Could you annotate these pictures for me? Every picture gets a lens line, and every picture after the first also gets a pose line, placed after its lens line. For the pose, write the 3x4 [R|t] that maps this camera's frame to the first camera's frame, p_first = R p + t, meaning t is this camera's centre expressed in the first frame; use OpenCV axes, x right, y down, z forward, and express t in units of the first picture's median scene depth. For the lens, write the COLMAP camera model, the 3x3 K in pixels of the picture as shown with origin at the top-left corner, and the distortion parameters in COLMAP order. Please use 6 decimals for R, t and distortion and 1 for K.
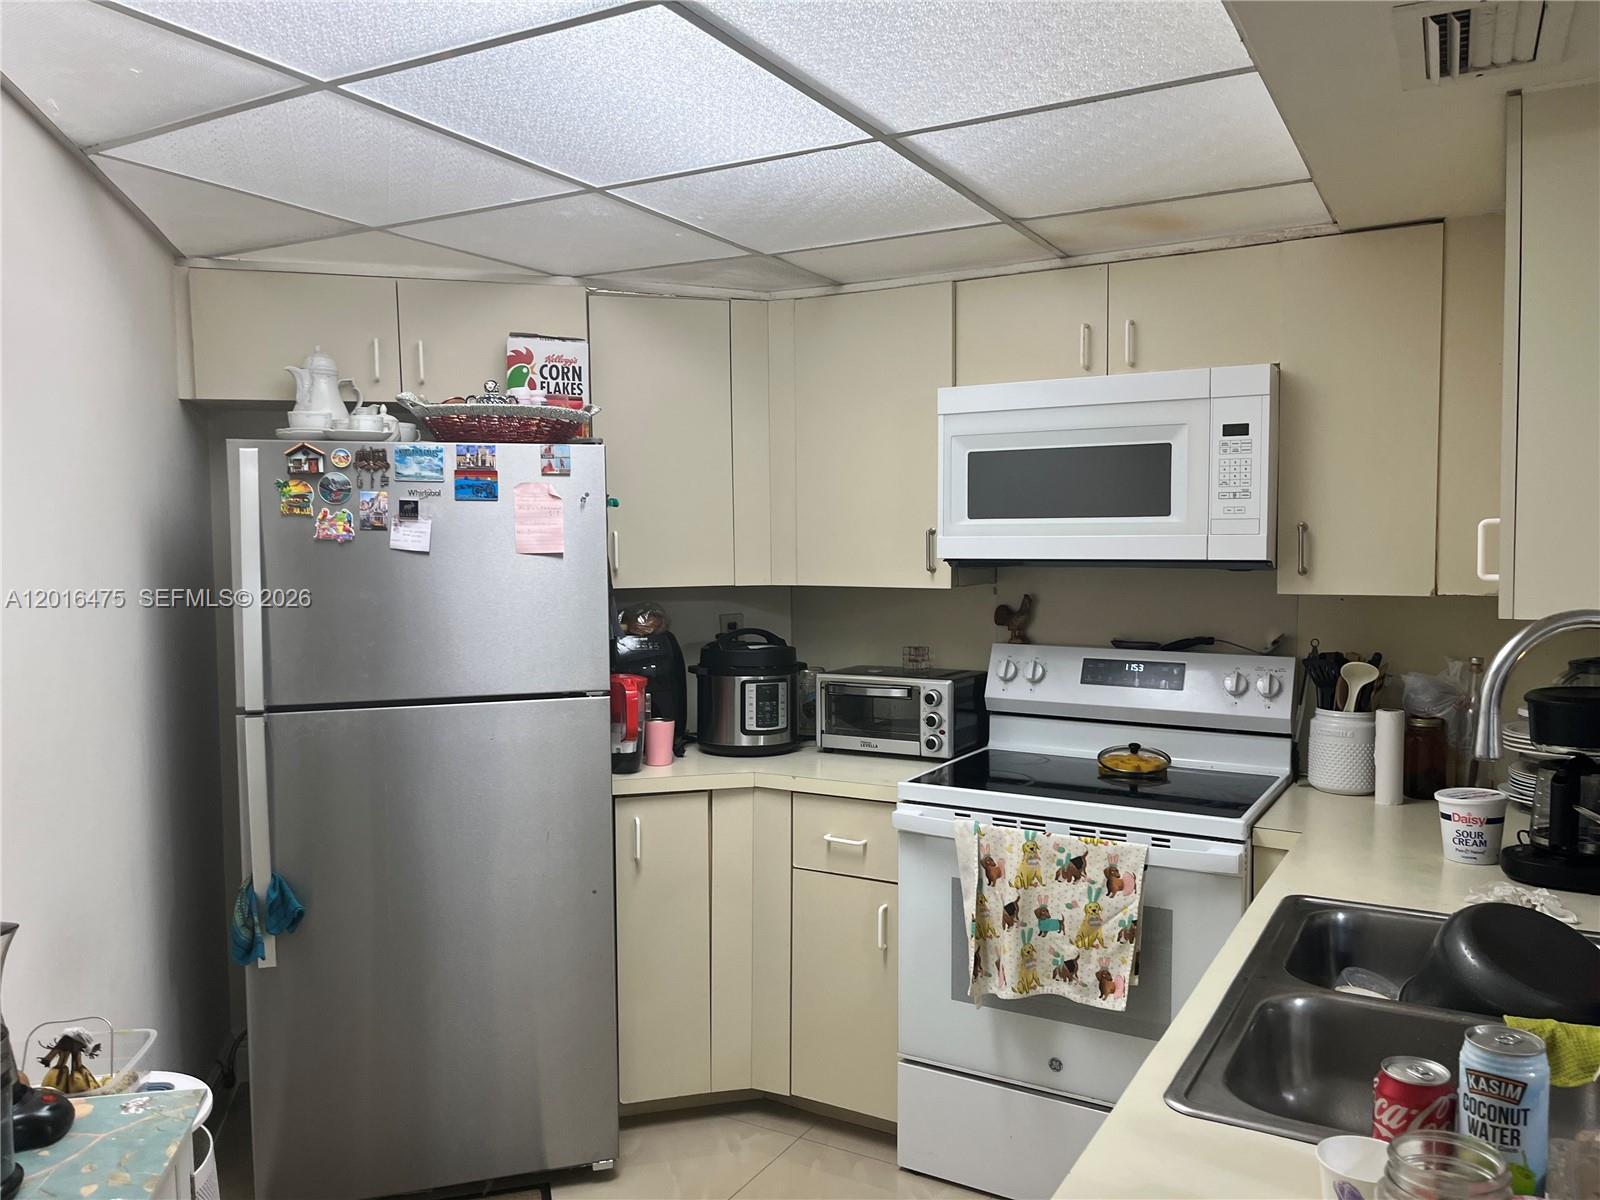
lens RADIAL K [[1200.2, 0, 801.9], [0, 1200.2, 607.9], [0, 0, 1]] dist [0.074972, -0.110170]
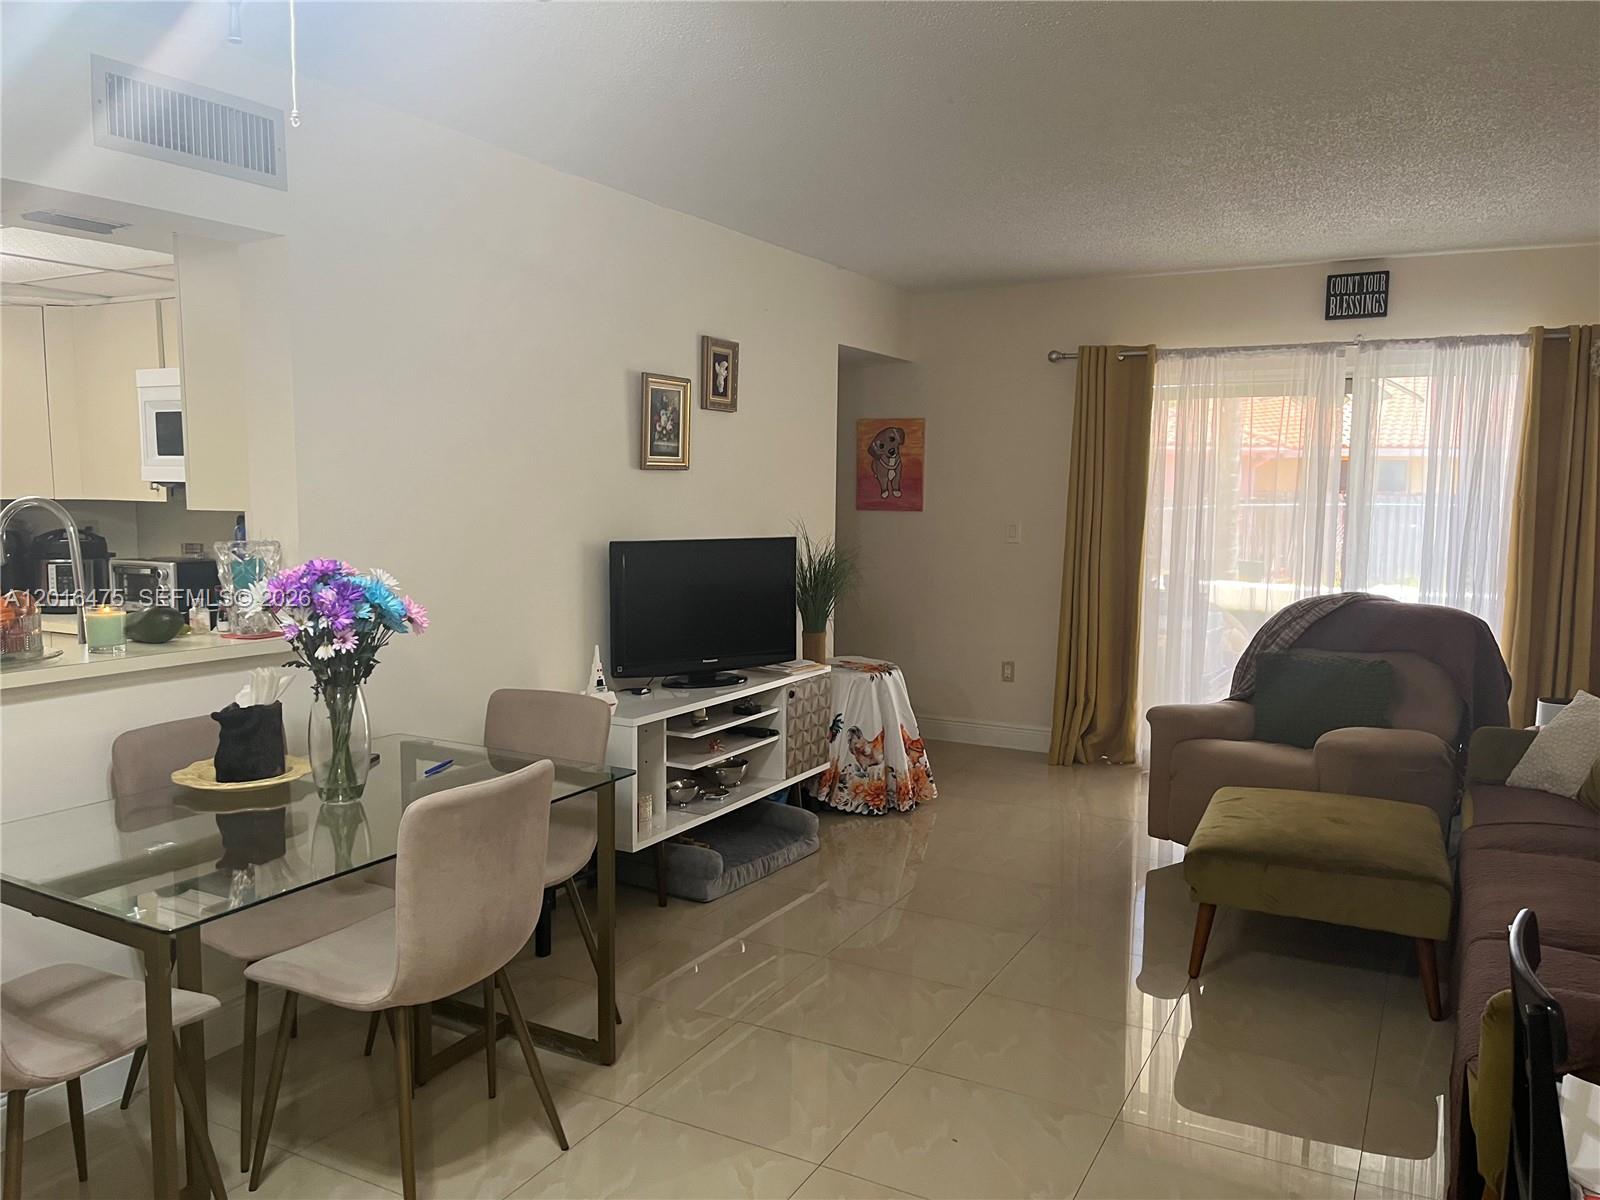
lens RADIAL K [[1200.2, 0, 801.9], [0, 1200.2, 607.9], [0, 0, 1]] dist [0.074972, -0.110170]
pose [[0.999508, 0.007610, 0.030418, 0.953734], [-0.008957, 0.998974, 0.044382, 0.046469], [-0.030049, -0.044633, 0.998551, -0.613901]]
